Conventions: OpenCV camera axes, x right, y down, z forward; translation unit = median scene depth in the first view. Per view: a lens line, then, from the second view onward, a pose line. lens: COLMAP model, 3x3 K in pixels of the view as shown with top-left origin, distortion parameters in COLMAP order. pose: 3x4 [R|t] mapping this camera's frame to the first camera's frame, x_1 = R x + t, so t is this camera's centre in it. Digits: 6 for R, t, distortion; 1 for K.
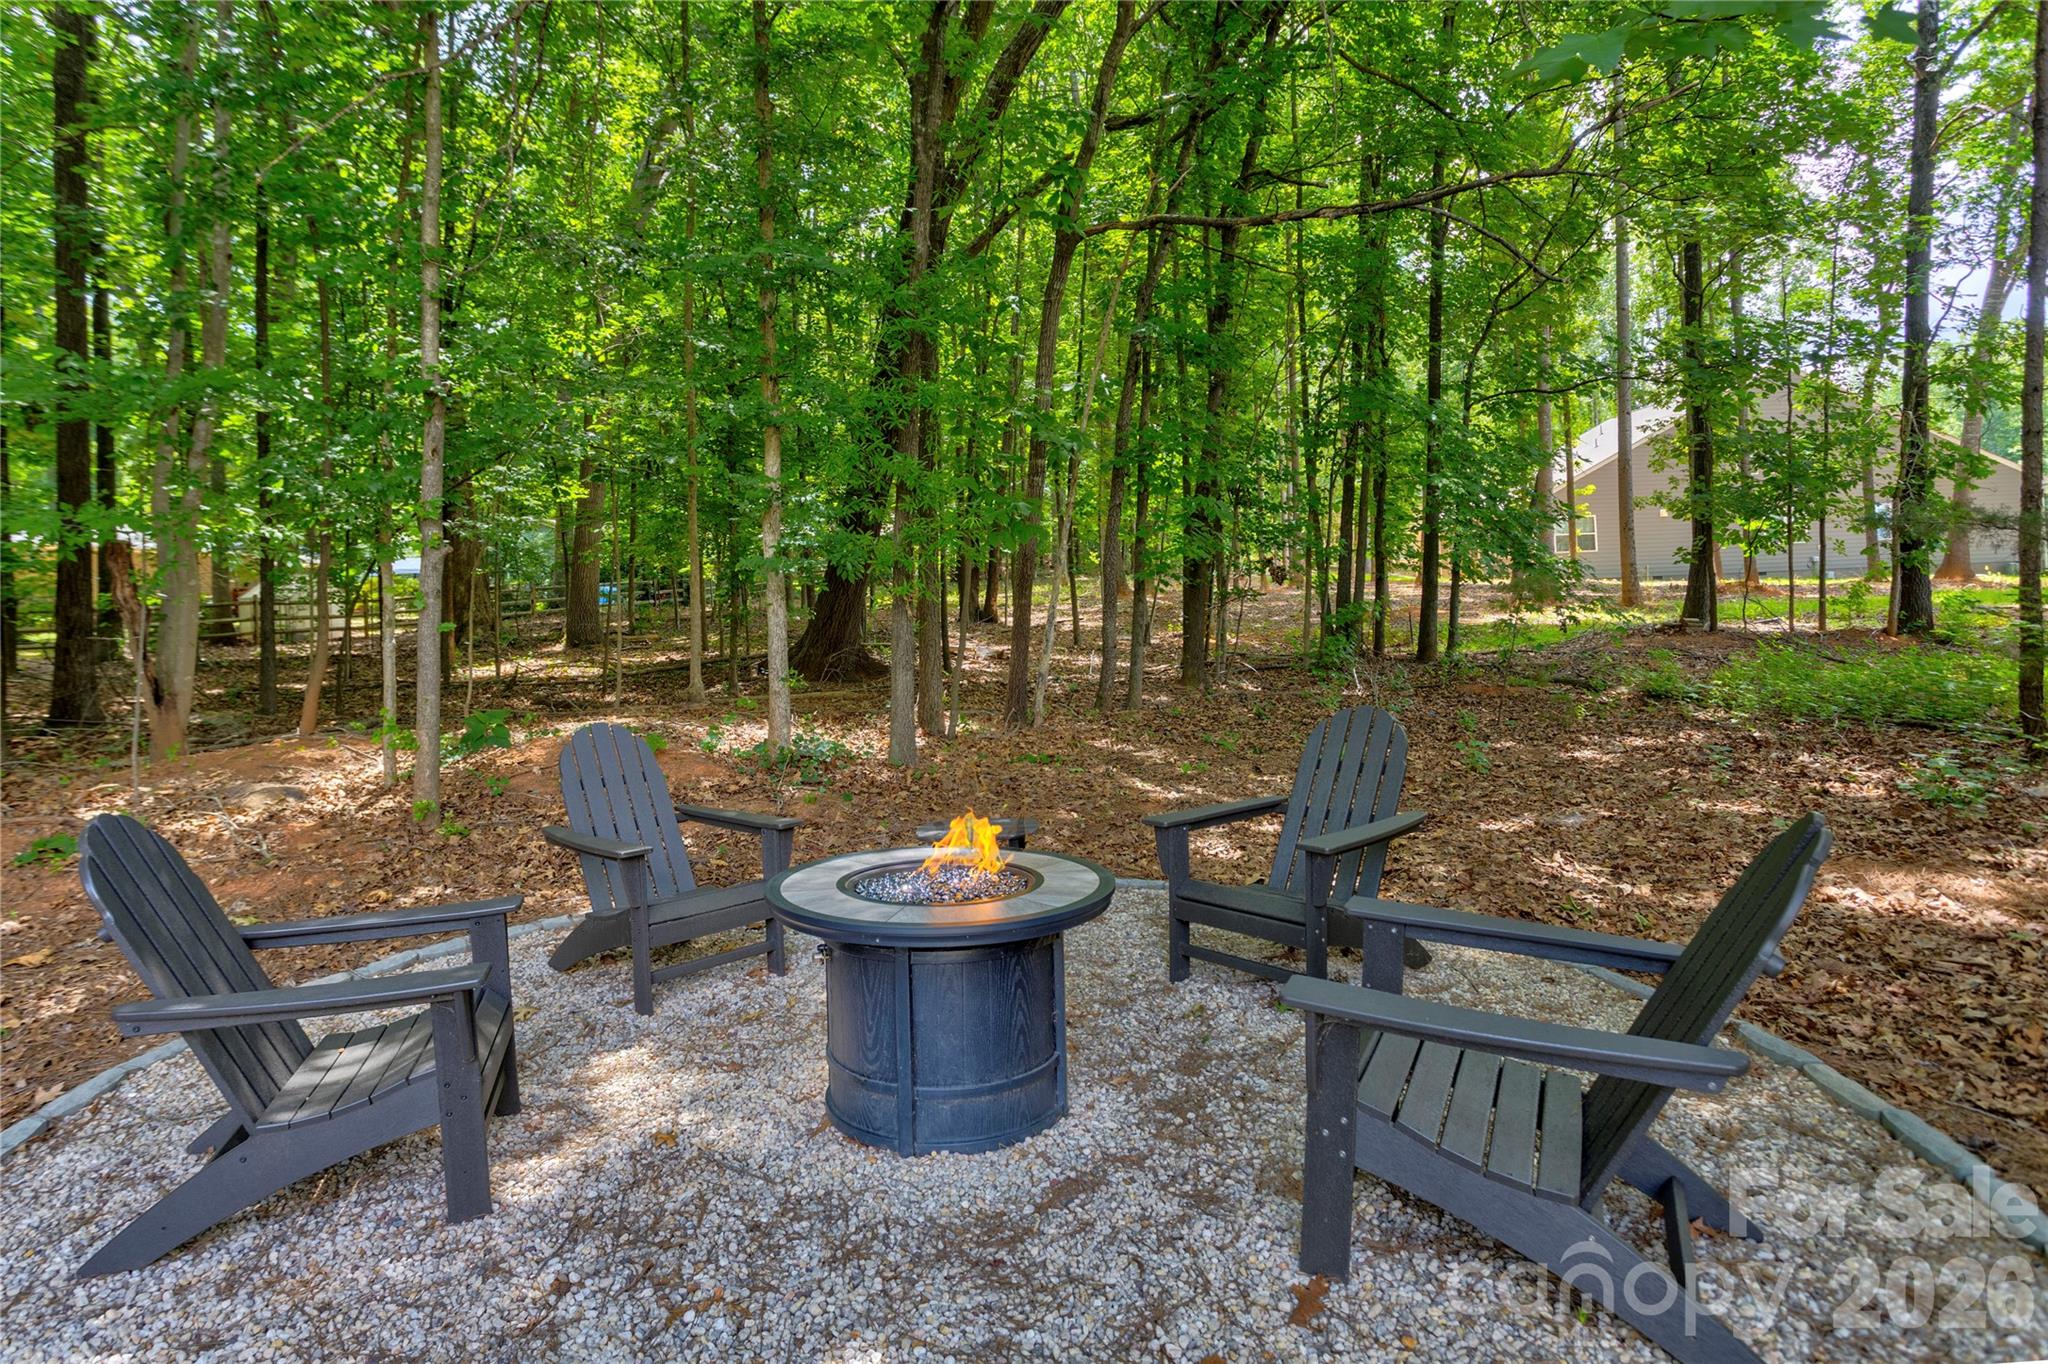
lens RADIAL K [[1055.3, 0, 1021.9], [0, 1055.3, 656.8], [0, 0, 1]] dist [-0.061614, 0.043596]
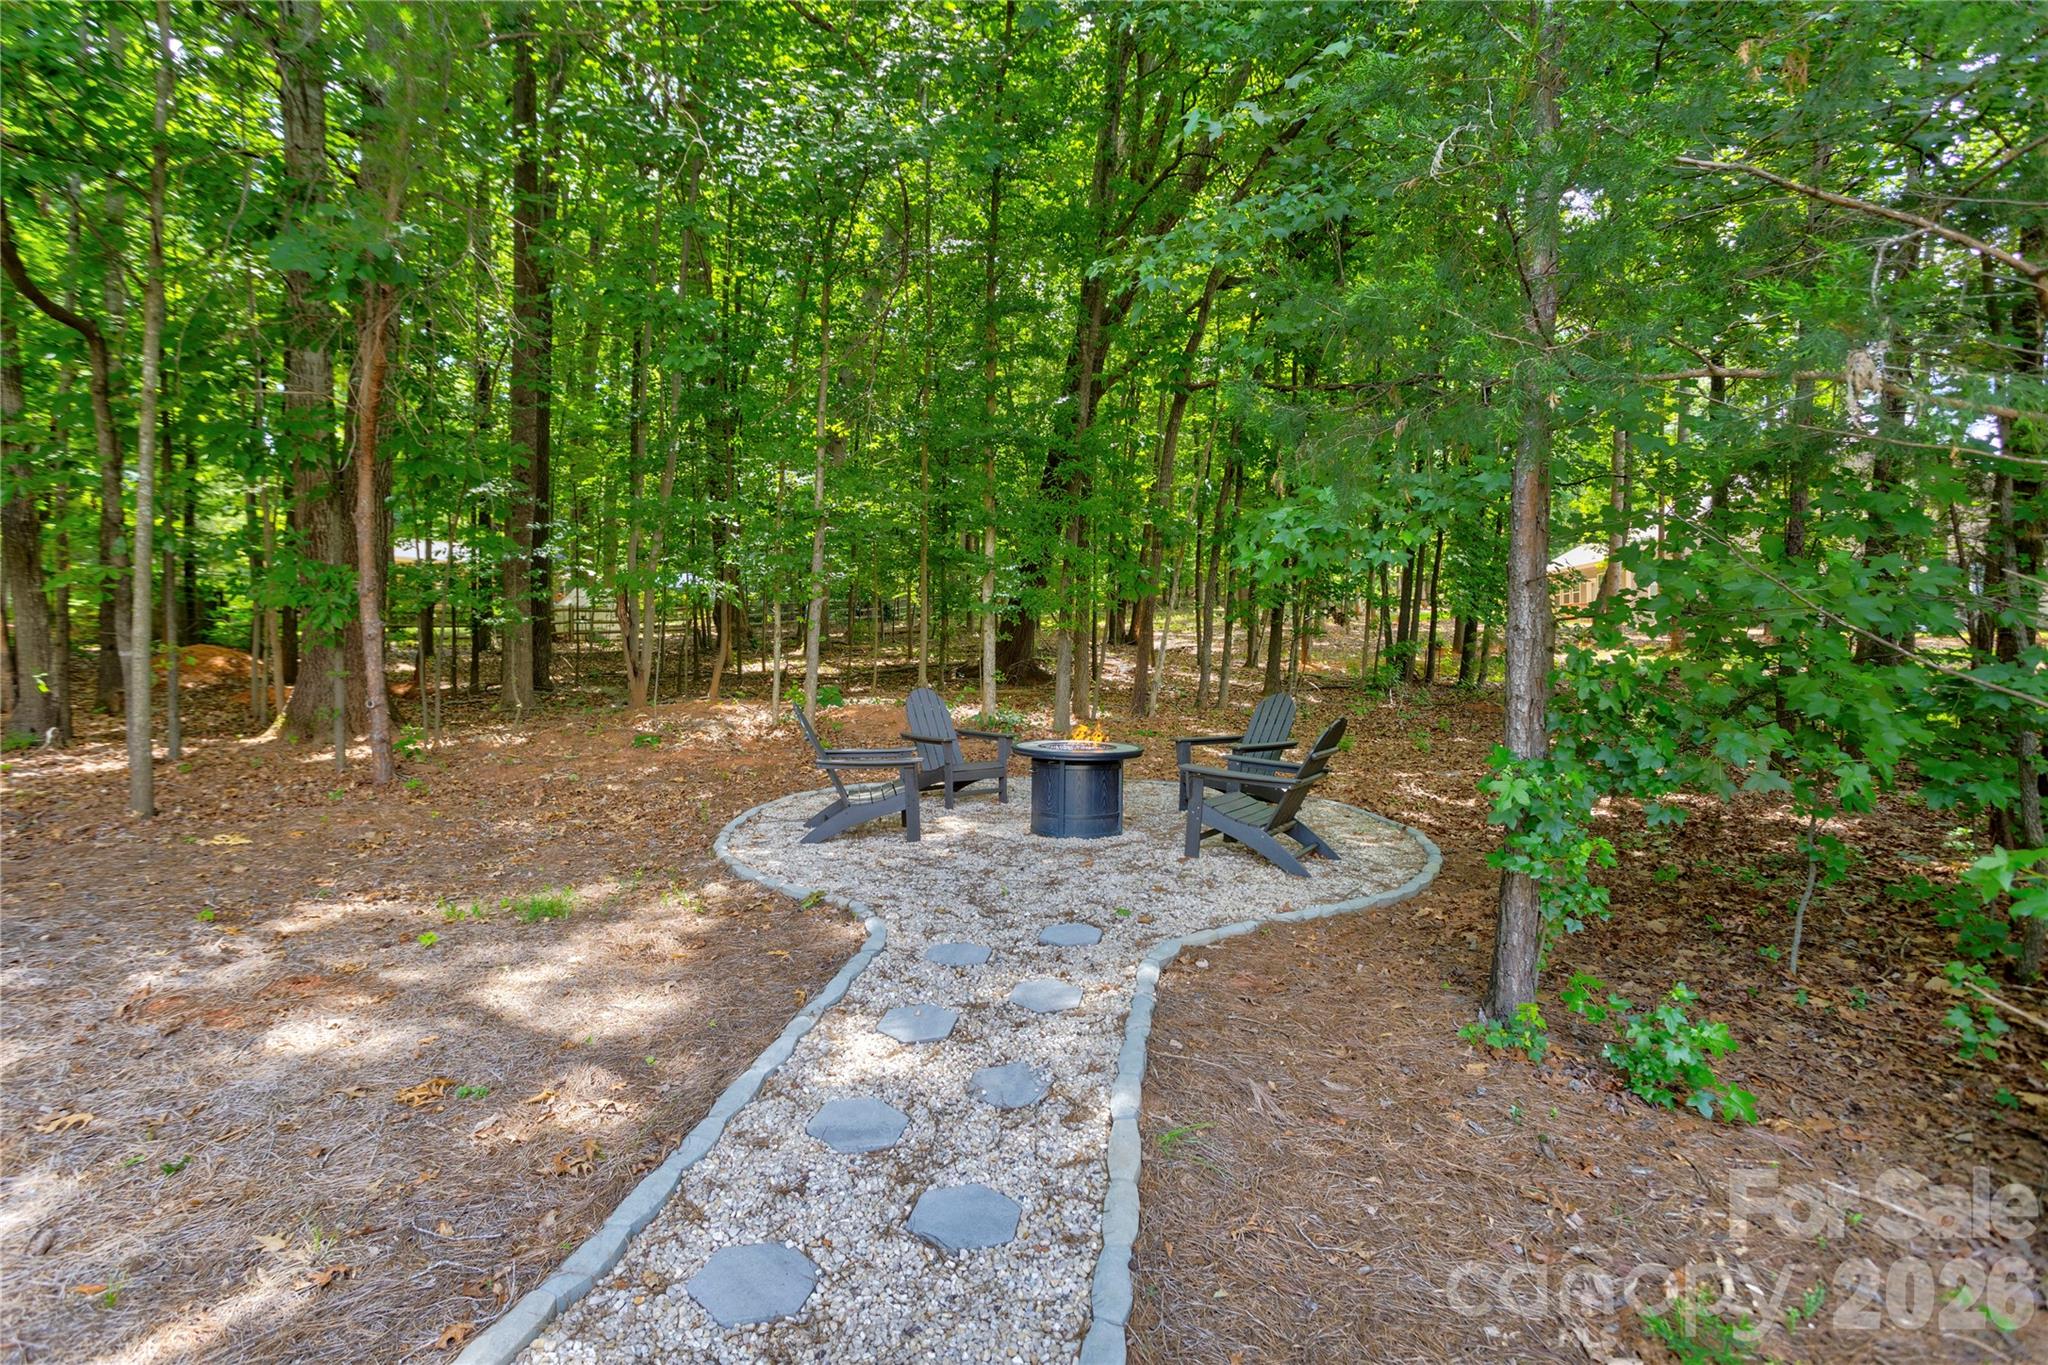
lens RADIAL K [[1055.3, 0, 1021.9], [0, 1055.3, 657.3], [0, 0, 1]] dist [-0.061614, 0.043596]
pose [[0.988338, 0.036394, -0.147865, 0.057773], [-0.039070, 0.999120, -0.015228, 0.013024], [0.147181, 0.020827, 0.988890, -0.561661]]
